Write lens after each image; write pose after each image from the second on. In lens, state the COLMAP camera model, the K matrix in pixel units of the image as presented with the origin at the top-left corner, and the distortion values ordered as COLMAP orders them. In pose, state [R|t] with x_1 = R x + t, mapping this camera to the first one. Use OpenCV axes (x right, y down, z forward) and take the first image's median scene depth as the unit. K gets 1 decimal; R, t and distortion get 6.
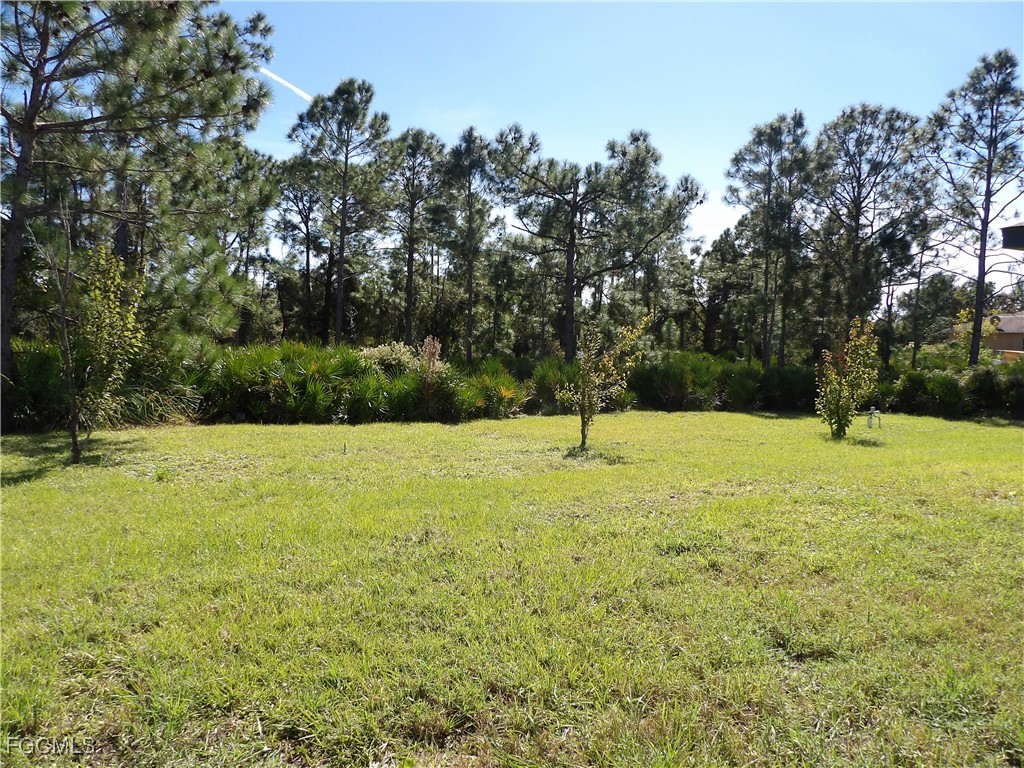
lens RADIAL K [[730.9, 0, 512.0], [0, 730.9, 384.0], [0, 0, 1]] dist [-0.043594, 0.048890]
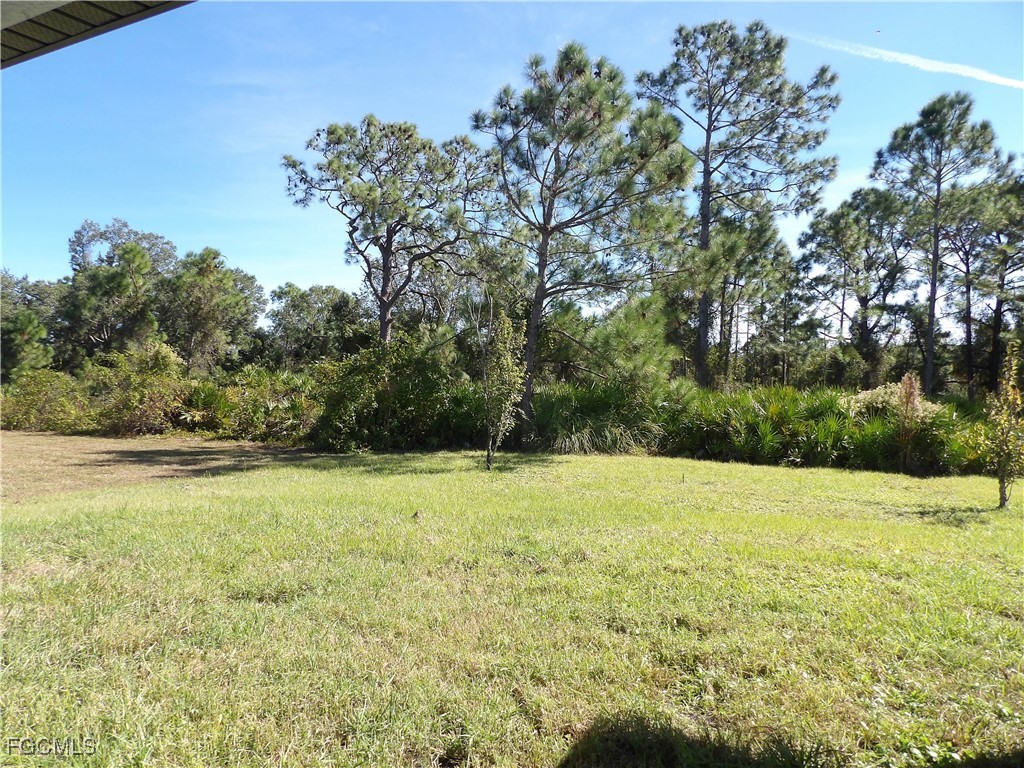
lens RADIAL K [[730.9, 0, 512.0], [0, 730.9, 384.0], [0, 0, 1]] dist [-0.043594, 0.048890]
pose [[0.603729, -0.019353, -0.796955, 0.163299], [-0.036101, 0.998016, -0.051584, 0.003959], [0.796372, 0.059913, 0.601832, 0.051317]]
